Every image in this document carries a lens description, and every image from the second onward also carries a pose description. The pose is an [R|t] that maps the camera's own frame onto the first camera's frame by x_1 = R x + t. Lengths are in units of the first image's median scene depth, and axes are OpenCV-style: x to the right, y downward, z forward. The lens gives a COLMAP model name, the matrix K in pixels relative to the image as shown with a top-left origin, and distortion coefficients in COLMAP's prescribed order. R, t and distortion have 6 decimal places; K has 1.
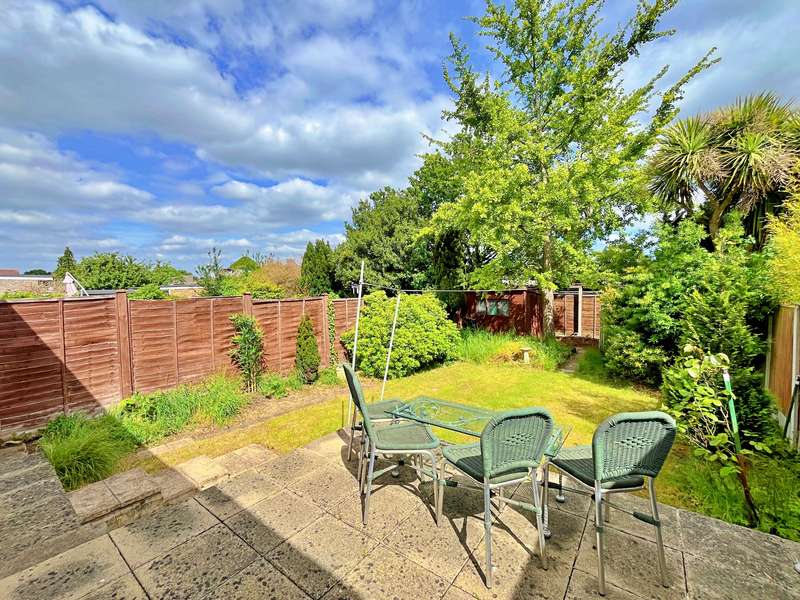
lens RADIAL K [[334.6, 0, 400.0], [0, 334.6, 300.0], [0, 0, 1]] dist [-0.009390, -0.000738]
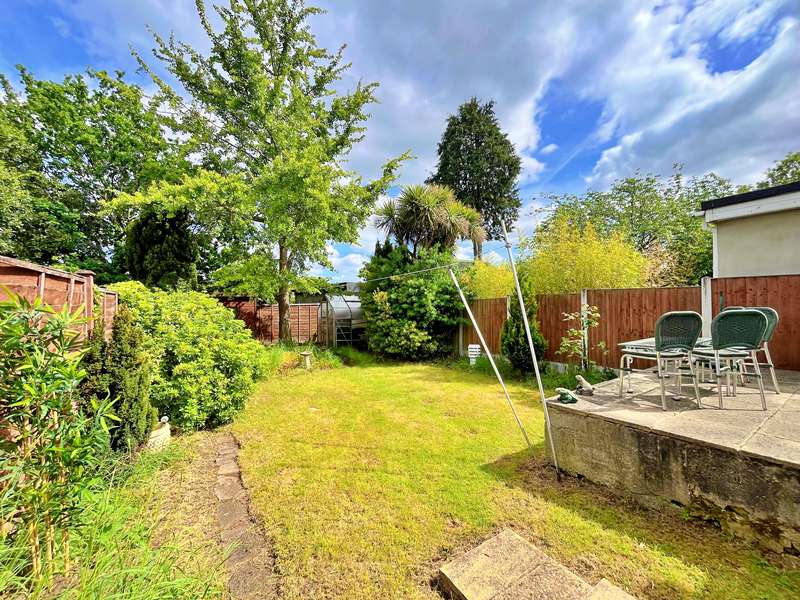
lens RADIAL K [[334.6, 0, 400.0], [0, 334.6, 300.0], [0, 0, 1]] dist [-0.009390, -0.000738]
pose [[0.339988, 0.023709, 0.940131, -0.432027], [0.044941, 0.998130, -0.041425, 0.042624], [-0.939355, 0.056335, 0.338287, 0.395217]]
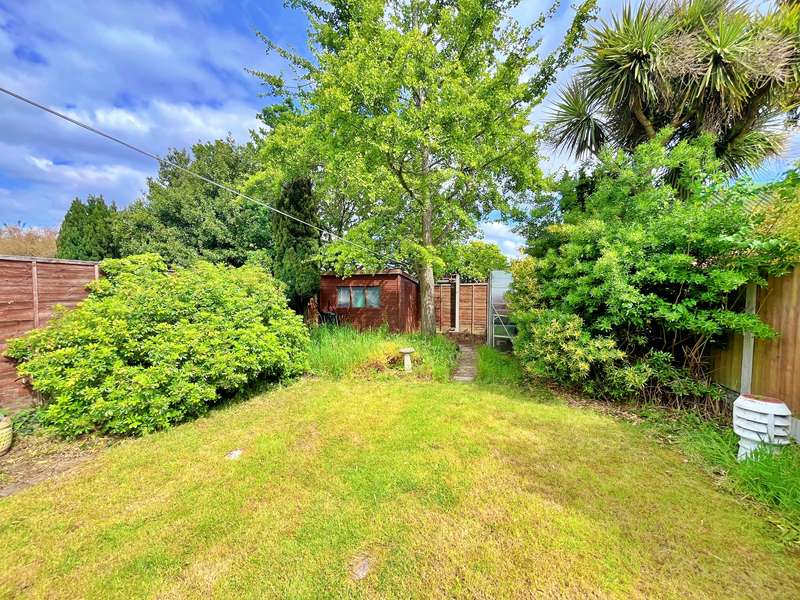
lens RADIAL K [[334.6, 0, 400.0], [0, 334.6, 300.0], [0, 0, 1]] dist [-0.009390, -0.000738]
pose [[0.921945, 0.001896, 0.387317, 0.097823], [0.002212, 0.999946, -0.010161, 0.049651], [-0.387316, 0.010224, 0.921891, 0.369878]]
